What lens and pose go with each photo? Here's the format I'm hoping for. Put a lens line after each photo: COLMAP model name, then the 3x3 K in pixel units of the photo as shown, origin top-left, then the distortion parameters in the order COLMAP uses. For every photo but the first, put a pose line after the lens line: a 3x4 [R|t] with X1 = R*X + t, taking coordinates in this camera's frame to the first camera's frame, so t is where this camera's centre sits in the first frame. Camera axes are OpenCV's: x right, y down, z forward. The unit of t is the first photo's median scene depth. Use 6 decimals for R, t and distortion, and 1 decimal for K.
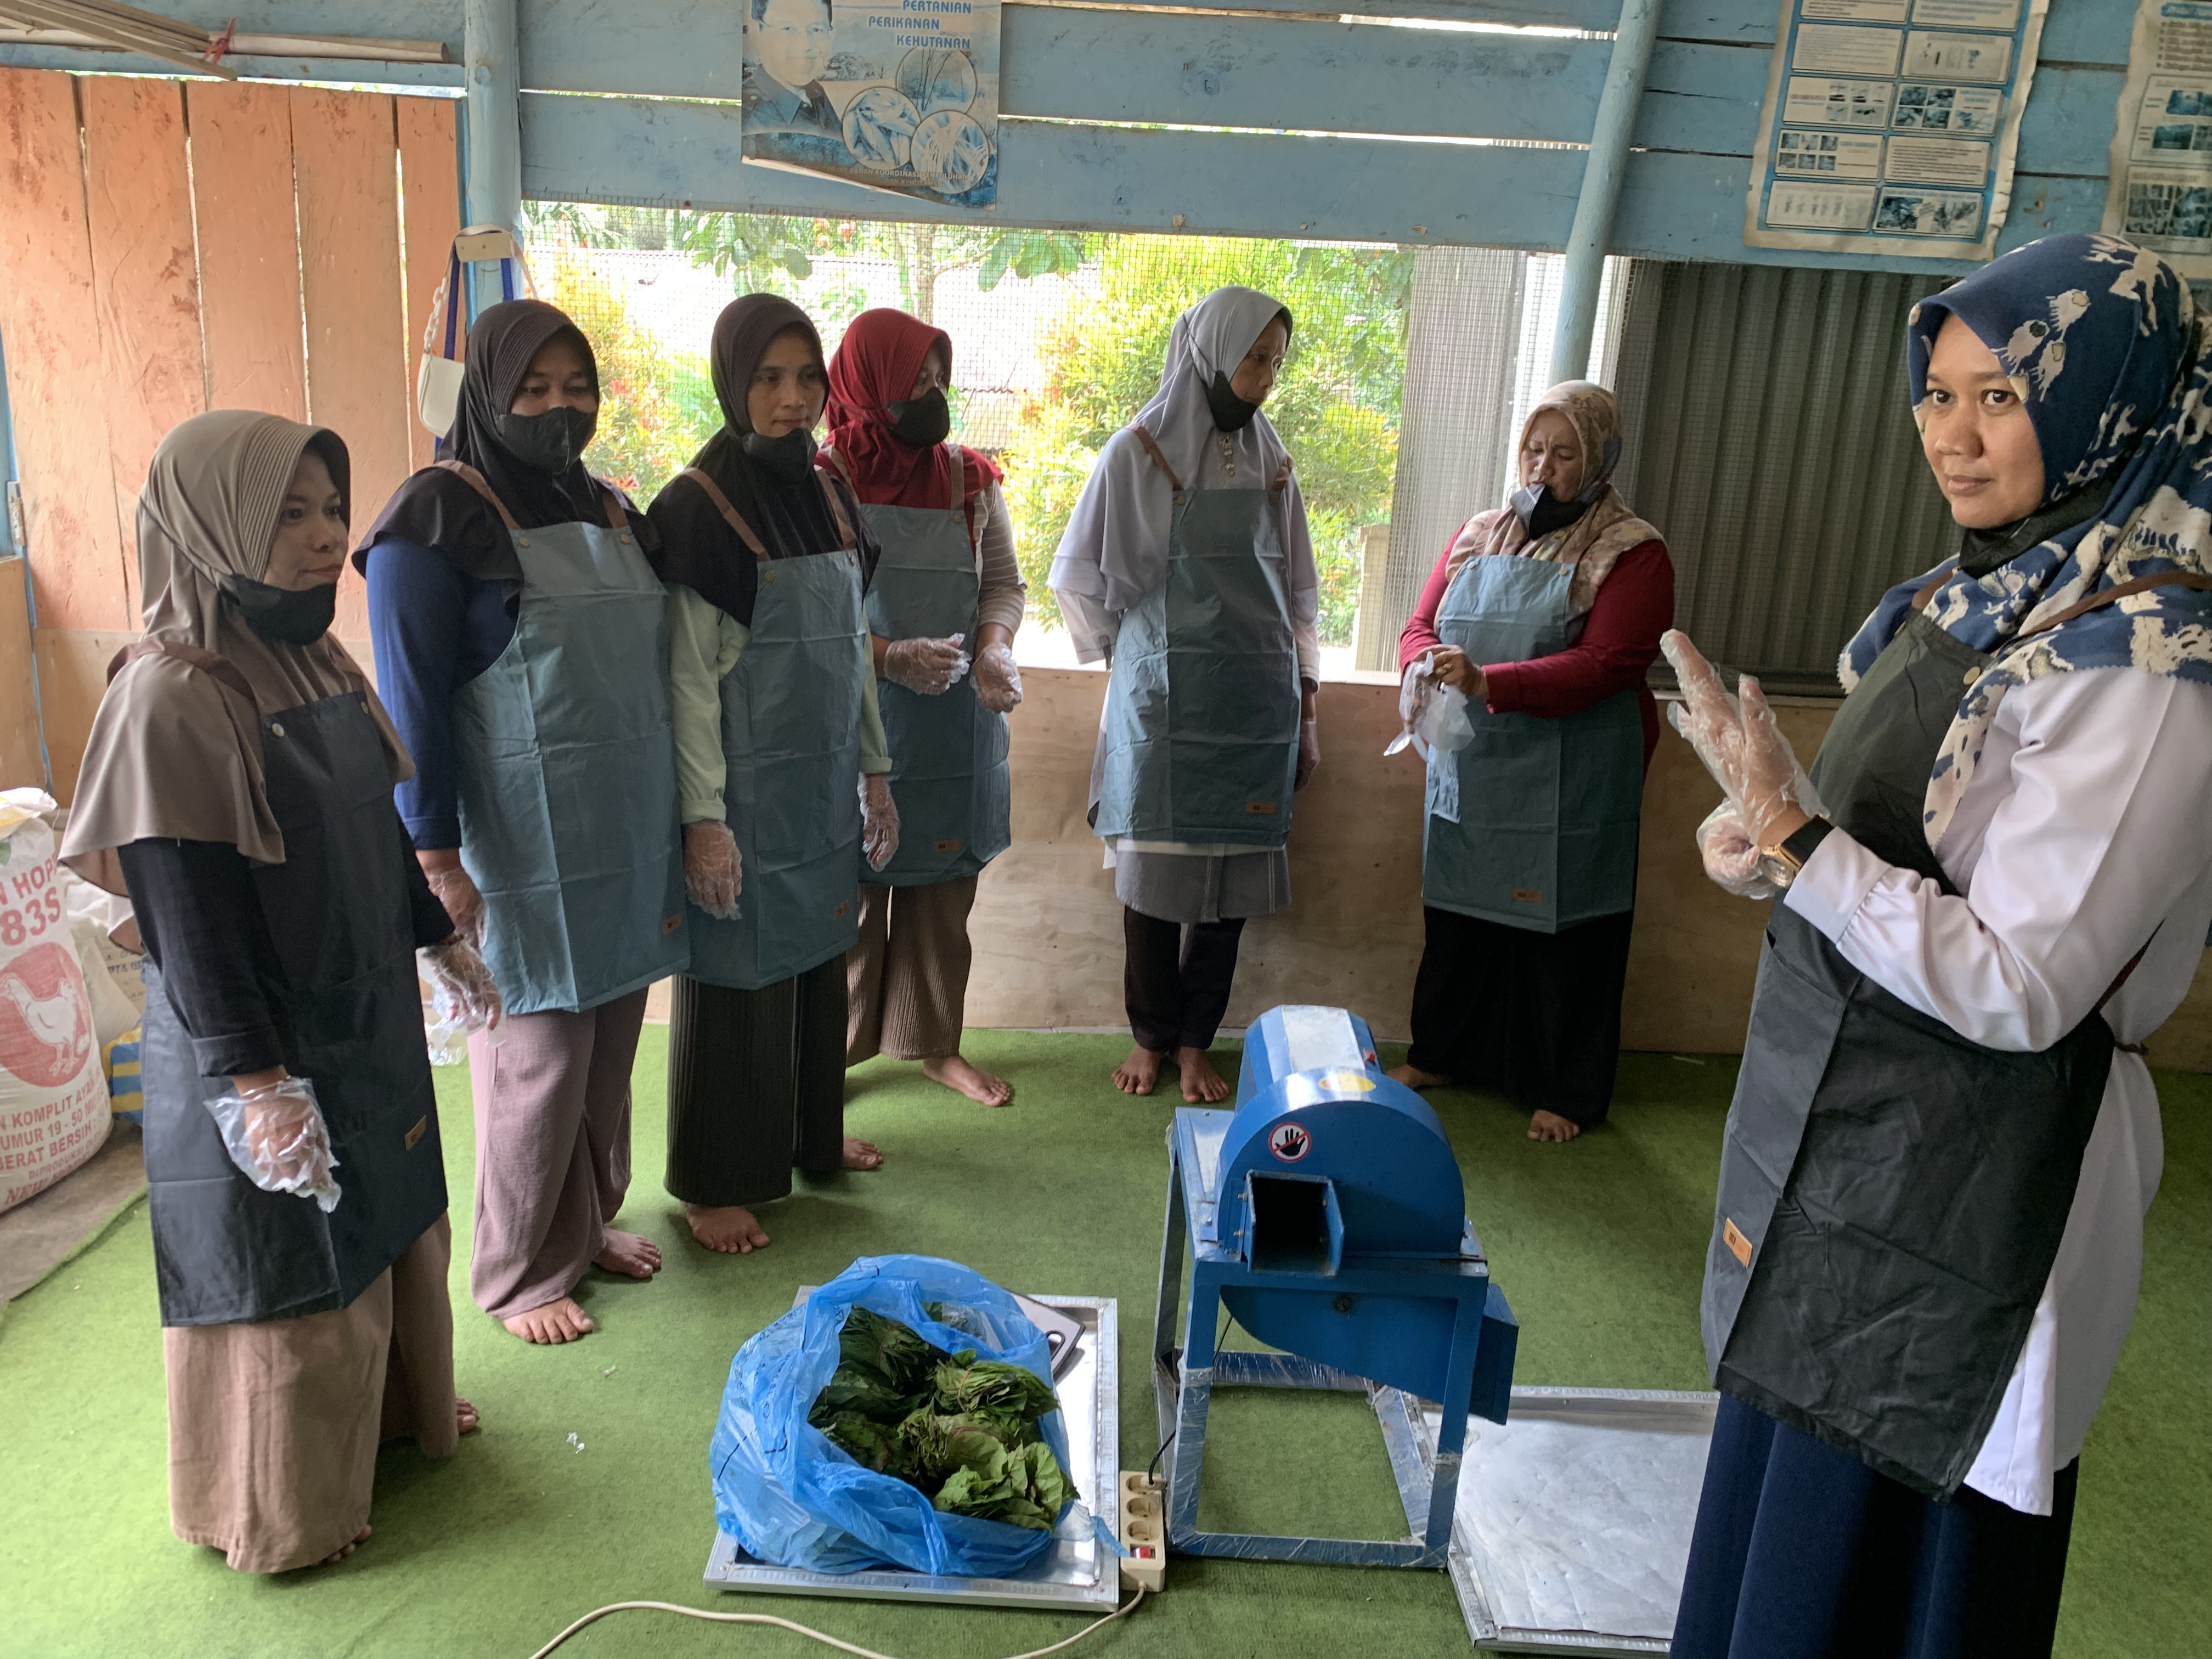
lens RADIAL K [[1679.1, 0, 1106.0], [0, 1679.1, 829.5], [0, 0, 1]] dist [0.000696, 0.001411]
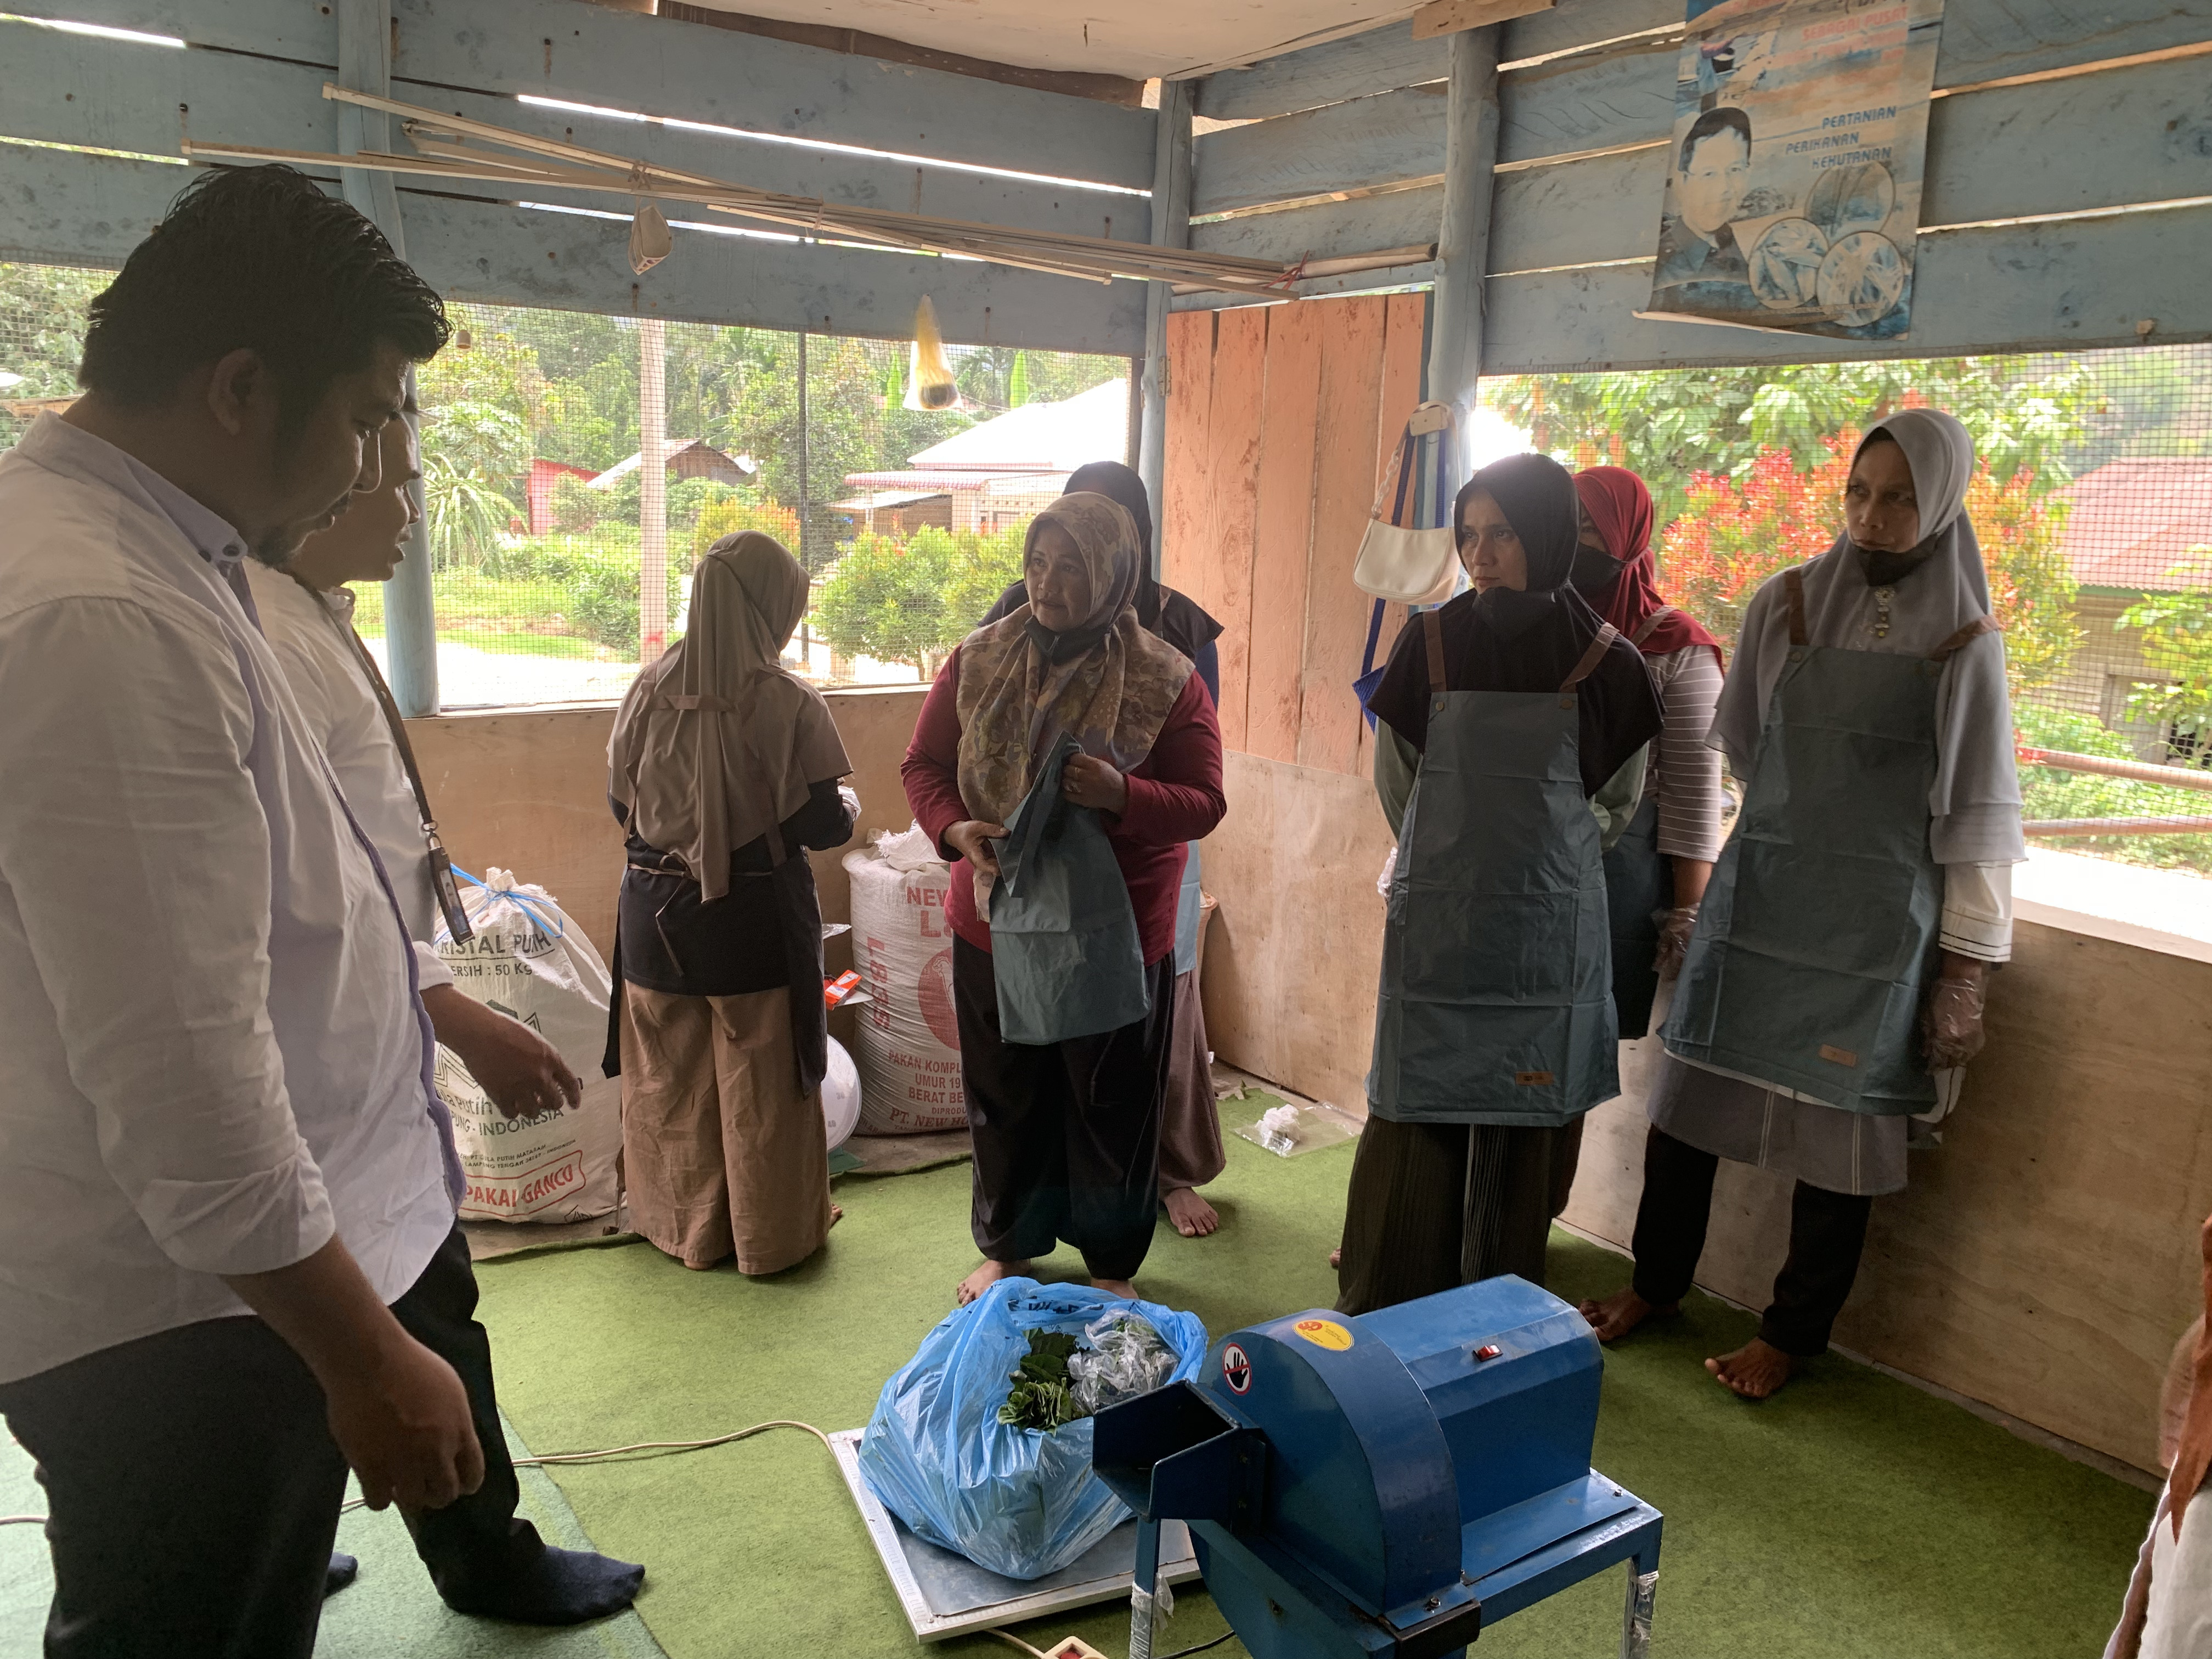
lens RADIAL K [[1679.1, 0, 1106.0], [0, 1679.1, 829.5], [0, 0, 1]] dist [0.000696, 0.001411]
pose [[0.591249, 0.128631, -0.796165, 0.400192], [-0.215184, 0.976571, -0.002022, -0.045094], [0.777252, 0.172517, 0.605077, 0.232870]]
